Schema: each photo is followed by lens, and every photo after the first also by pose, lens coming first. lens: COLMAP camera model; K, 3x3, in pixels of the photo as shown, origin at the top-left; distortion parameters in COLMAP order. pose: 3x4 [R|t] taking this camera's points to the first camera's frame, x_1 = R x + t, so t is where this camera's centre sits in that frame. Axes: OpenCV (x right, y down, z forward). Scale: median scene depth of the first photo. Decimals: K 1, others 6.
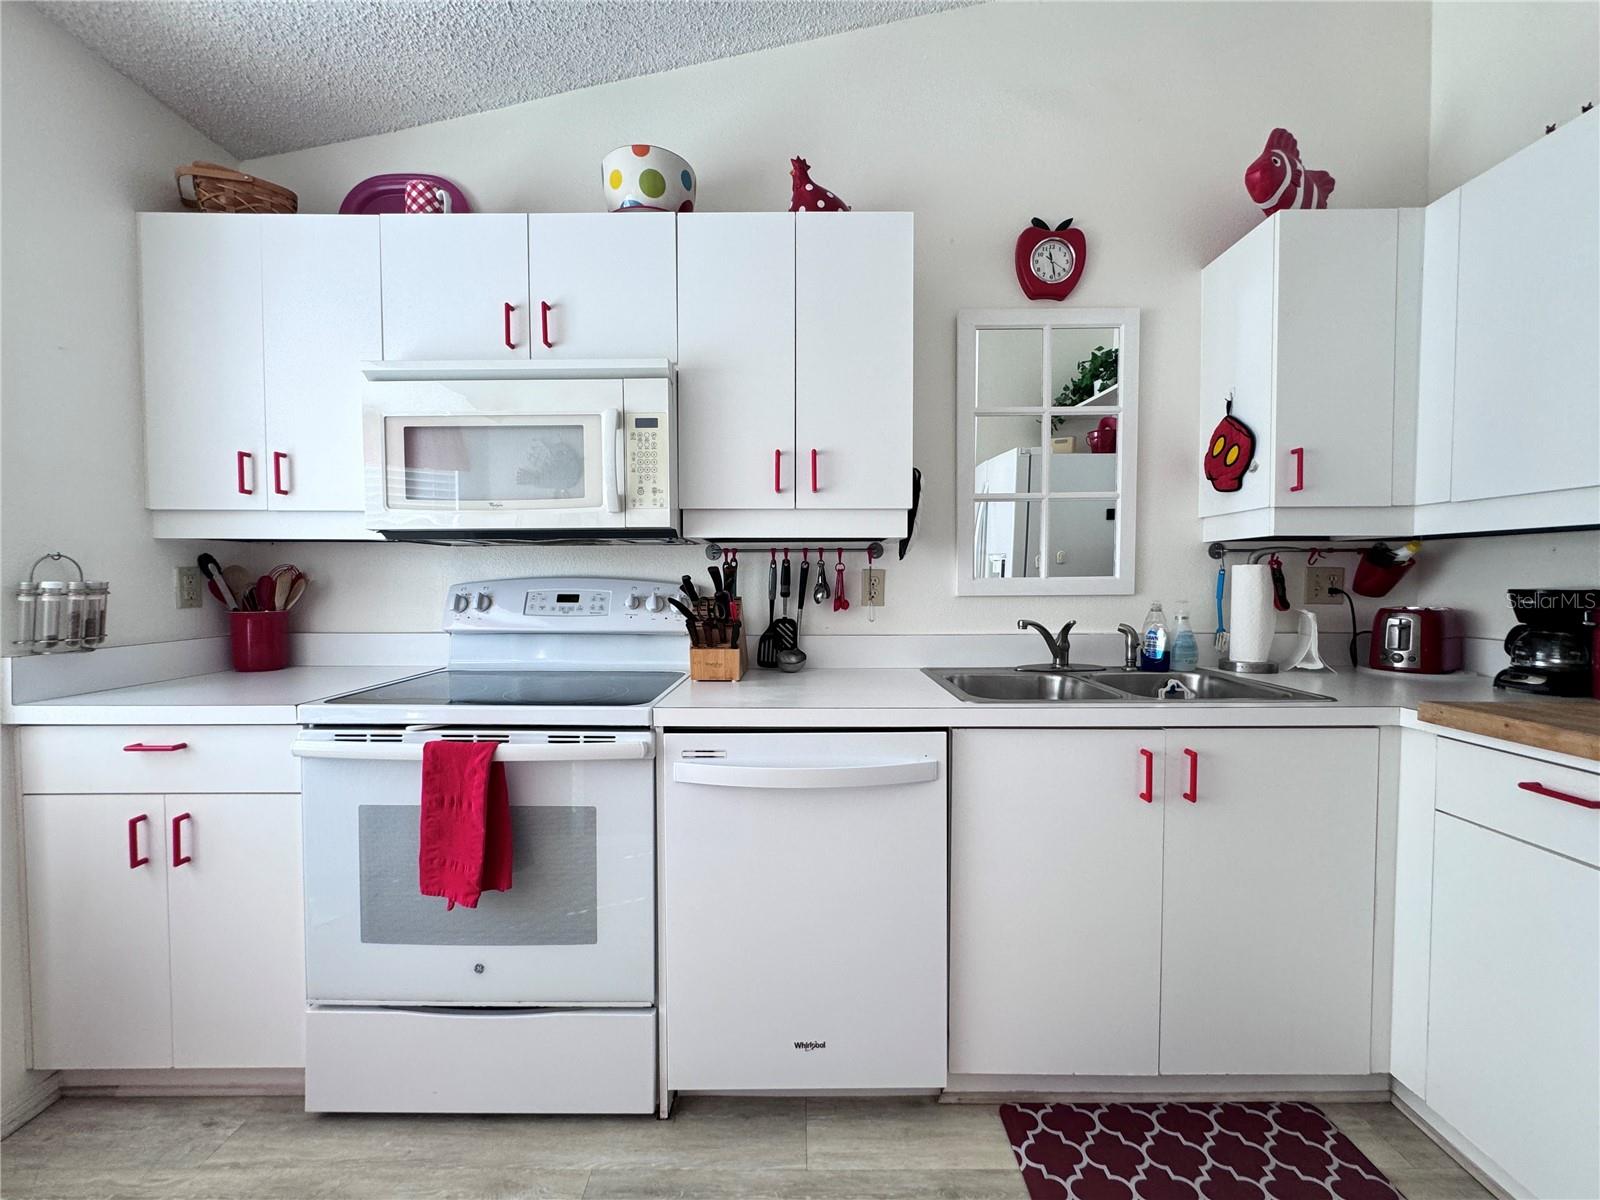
lens RADIAL K [[638.3, 0, 798.2], [0, 638.3, 600.7], [0, 0, 1]] dist [-0.001135, 0.000104]
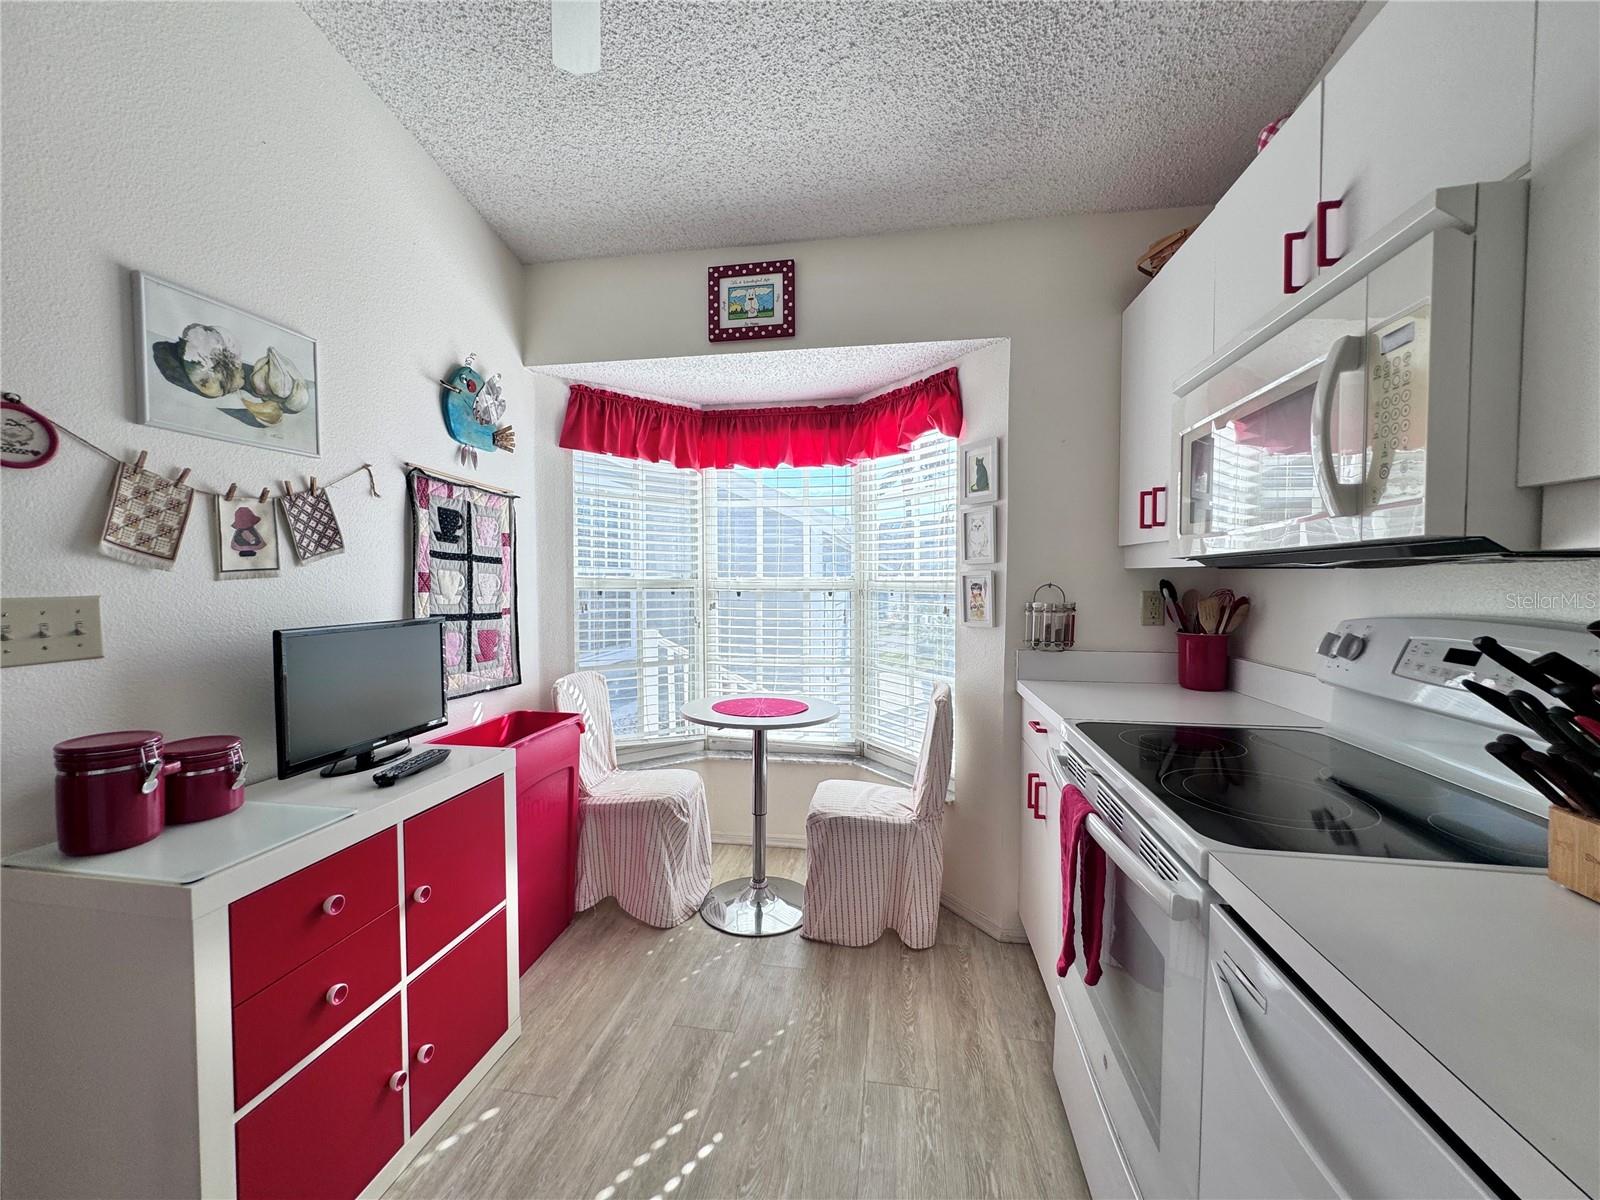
lens RADIAL K [[638.3, 0, 795.6], [0, 638.3, 600.9], [0, 0, 1]] dist [-0.001135, 0.000104]
pose [[-0.160068, 0.036133, -0.986444, 0.344382], [-0.033473, 0.998556, 0.042008, -0.067095], [0.986538, 0.039744, -0.158628, 0.577254]]
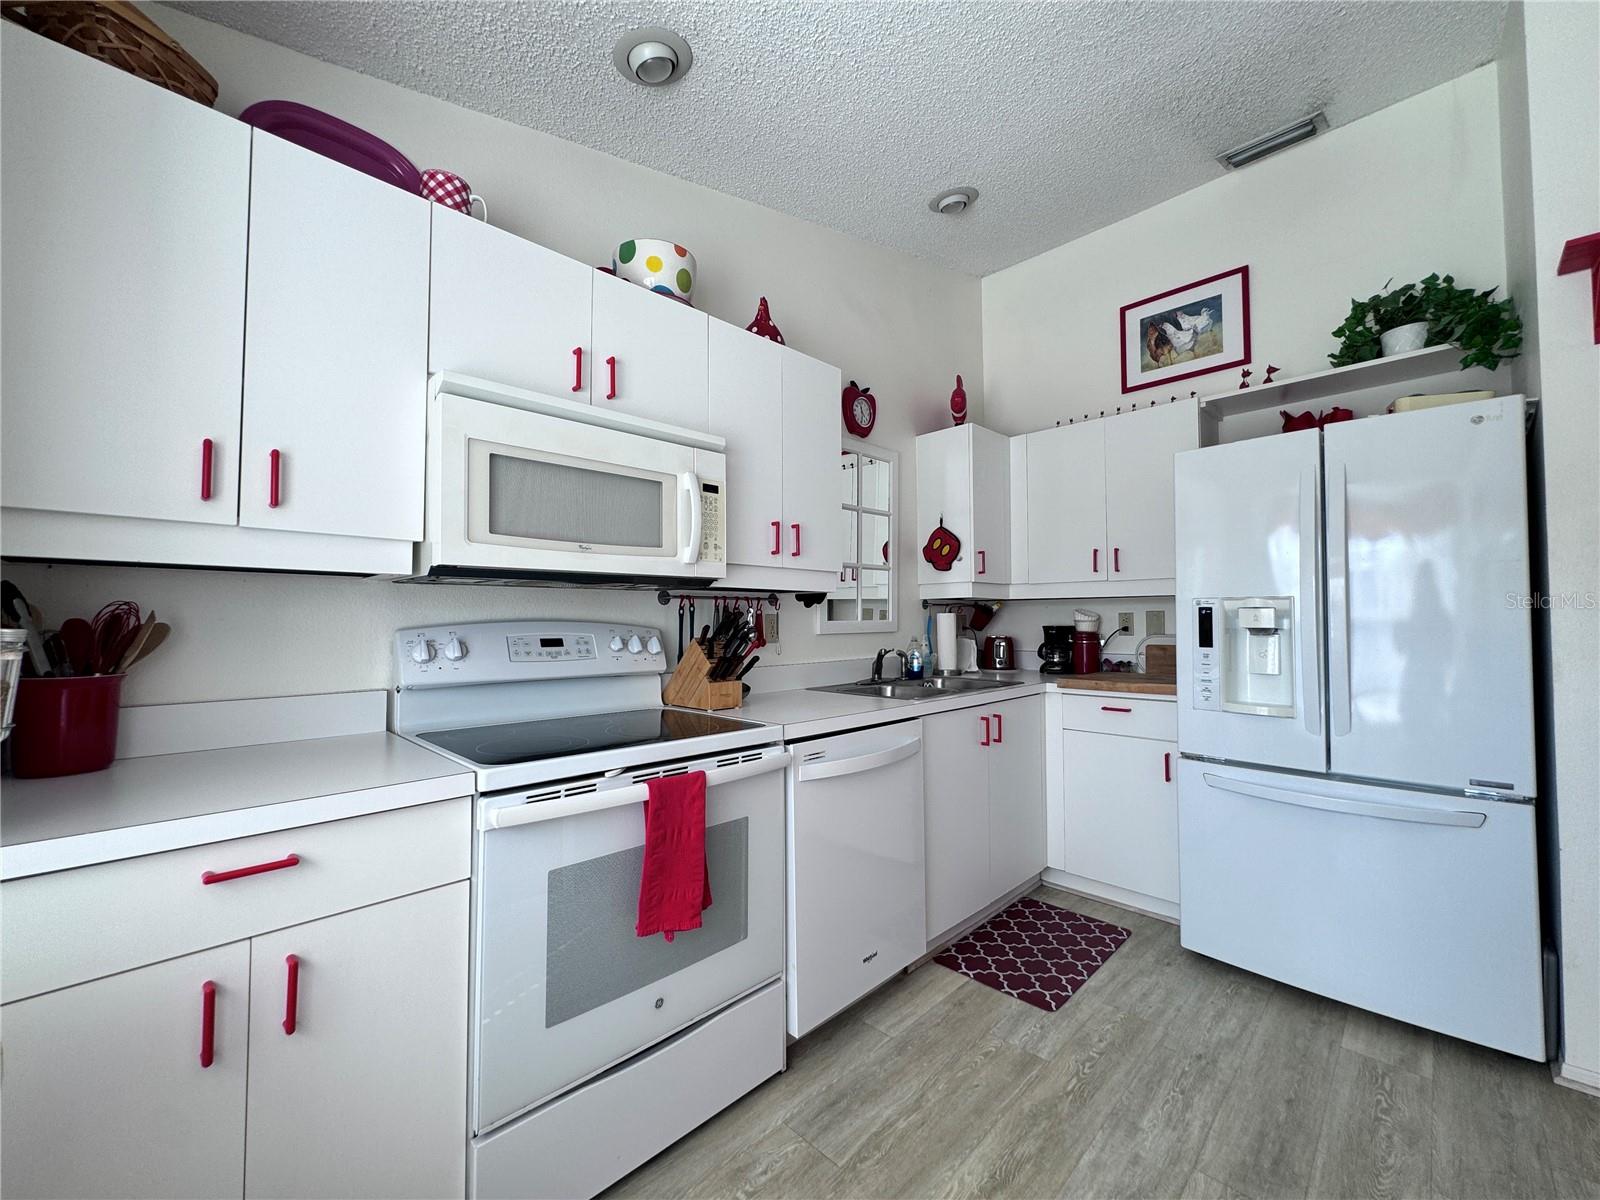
lens RADIAL K [[638.3, 0, 800.7], [0, 638.3, 600.7], [0, 0, 1]] dist [-0.001135, 0.000104]
pose [[0.707277, 0.021208, 0.706618, -0.896673], [0.025264, 0.998153, -0.055246, -0.004695], [-0.706485, 0.056926, 0.705435, 0.067711]]
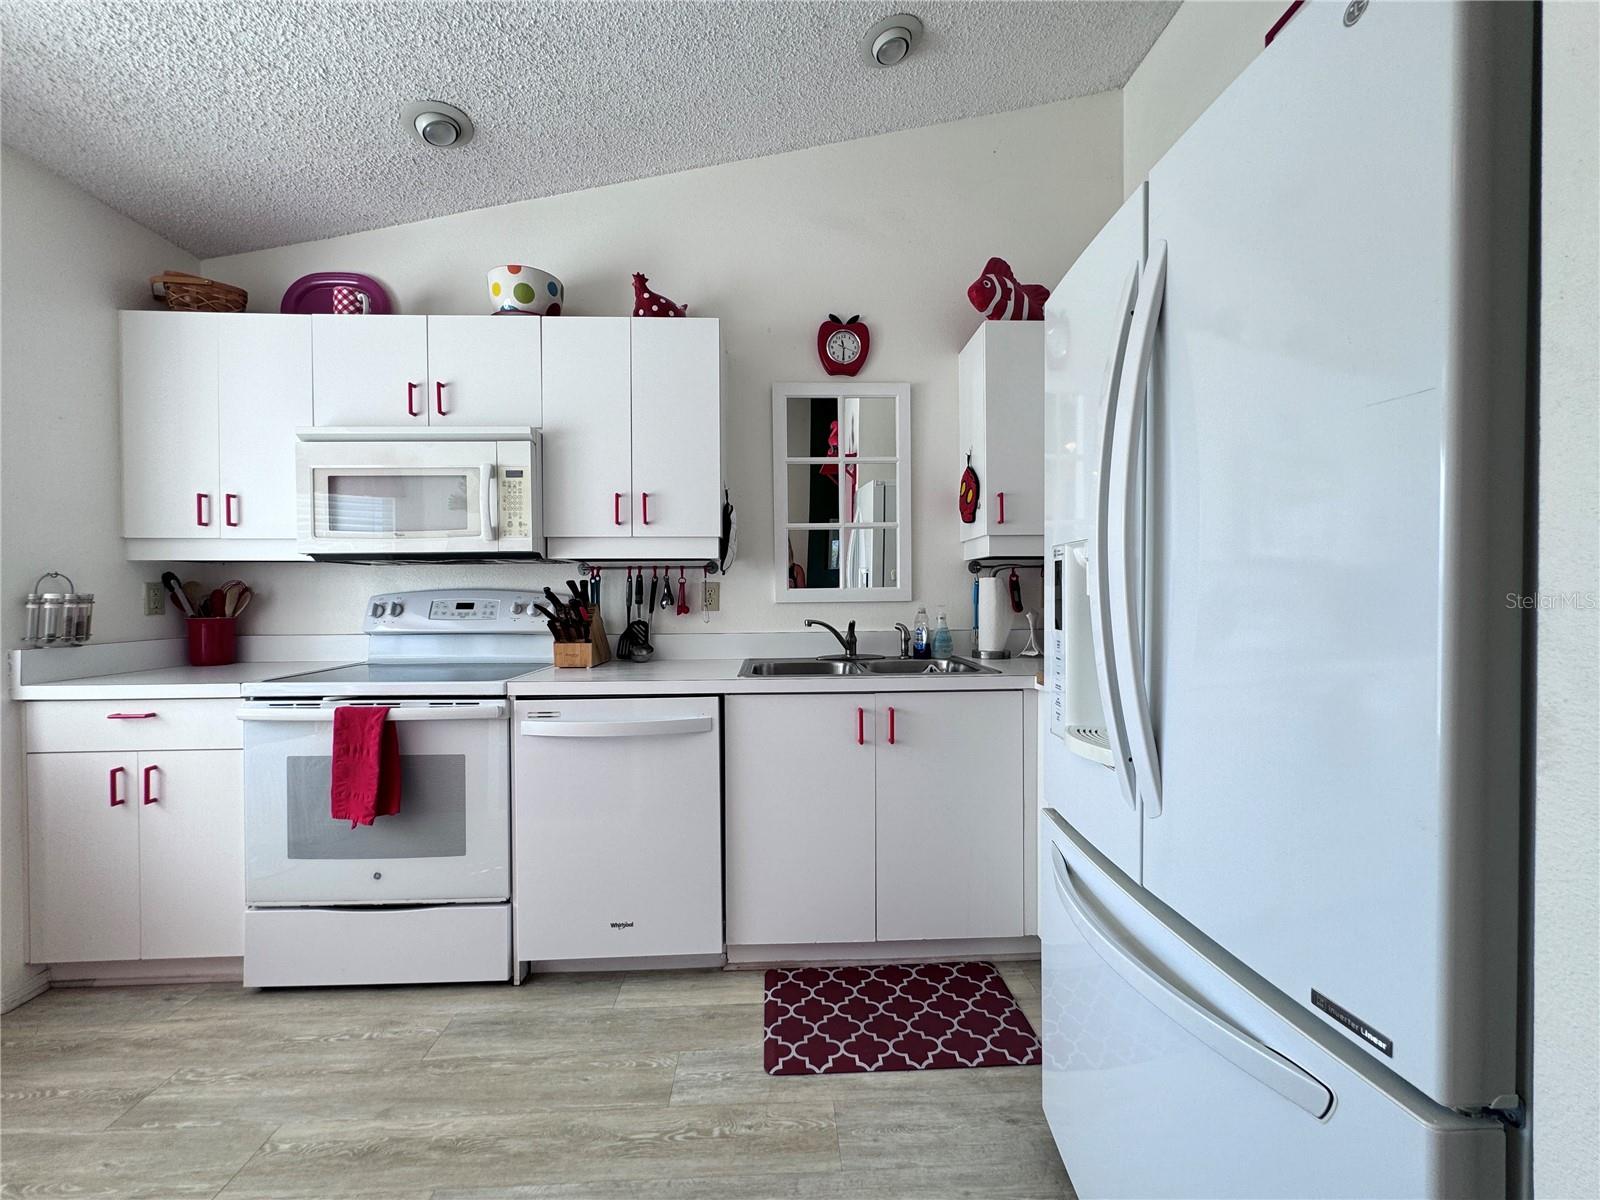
lens RADIAL K [[638.3, 0, 797.8], [0, 638.3, 600.8], [0, 0, 1]] dist [-0.001135, 0.000104]
pose [[0.998967, -0.005389, 0.045127, 0.282072], [0.006390, 0.999736, -0.022073, 0.020998], [-0.044996, 0.022339, 0.998737, -0.345158]]
